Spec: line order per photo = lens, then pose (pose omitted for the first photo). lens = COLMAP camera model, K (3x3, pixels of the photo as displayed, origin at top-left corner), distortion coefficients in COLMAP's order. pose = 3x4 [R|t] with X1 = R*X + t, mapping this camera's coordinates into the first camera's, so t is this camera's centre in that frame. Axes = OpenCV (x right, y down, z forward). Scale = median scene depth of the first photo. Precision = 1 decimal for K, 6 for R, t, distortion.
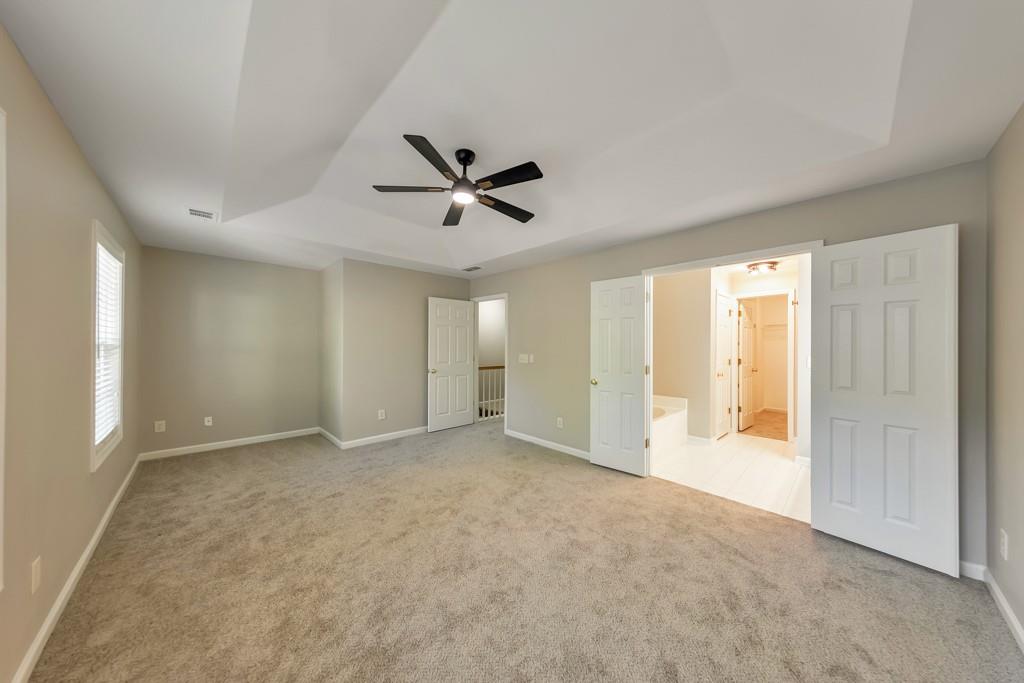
lens RADIAL K [[324.5, 0, 507.2], [0, 324.5, 340.6], [0, 0, 1]] dist [0.010217, -0.000921]
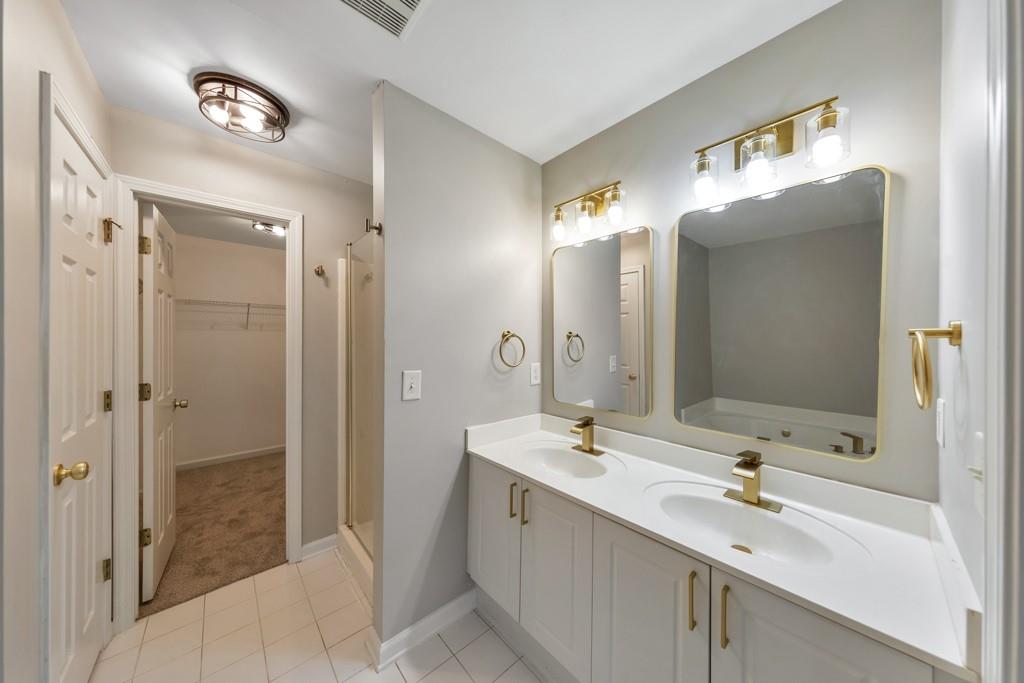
lens RADIAL K [[324.5, 0, 522.0], [0, 324.5, 341.3], [0, 0, 1]] dist [0.010217, -0.000921]
pose [[0.012952, -0.012028, 0.999844, 0.394021], [-0.009573, 0.999880, 0.012153, 0.006381], [-0.999870, -0.009729, 0.012835, 0.625730]]
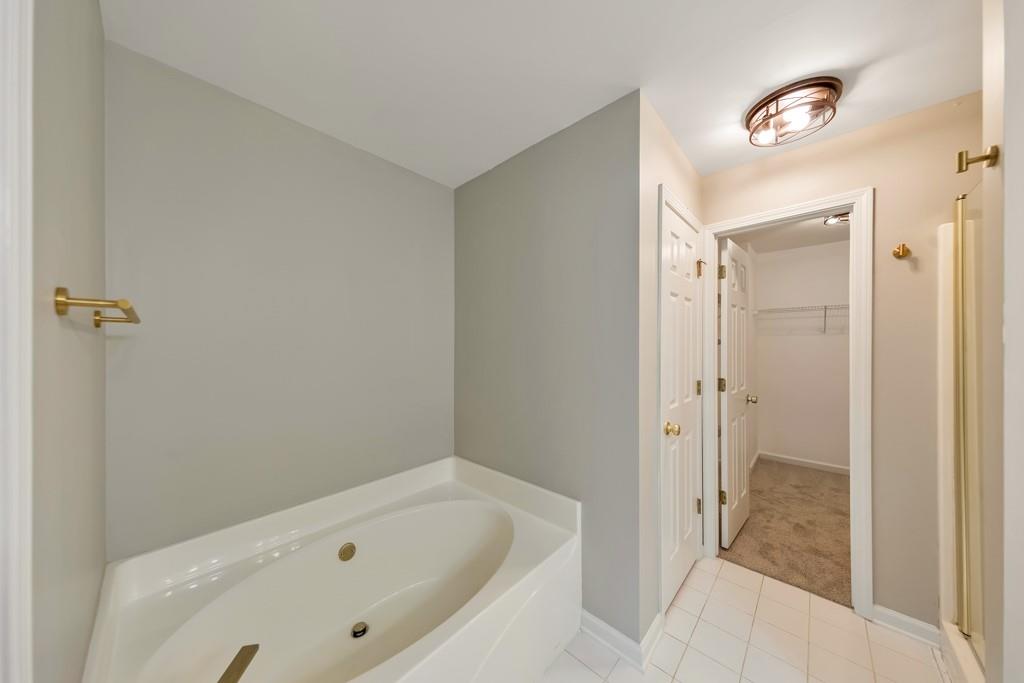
lens RADIAL K [[324.5, 0, 511.7], [0, 324.5, 343.7], [0, 0, 1]] dist [0.010217, -0.000921]
pose [[0.997722, -0.008413, 0.066940, 0.417056], [0.008044, 0.999951, 0.005780, 0.006548], [-0.066986, -0.005228, 0.997740, 0.602297]]
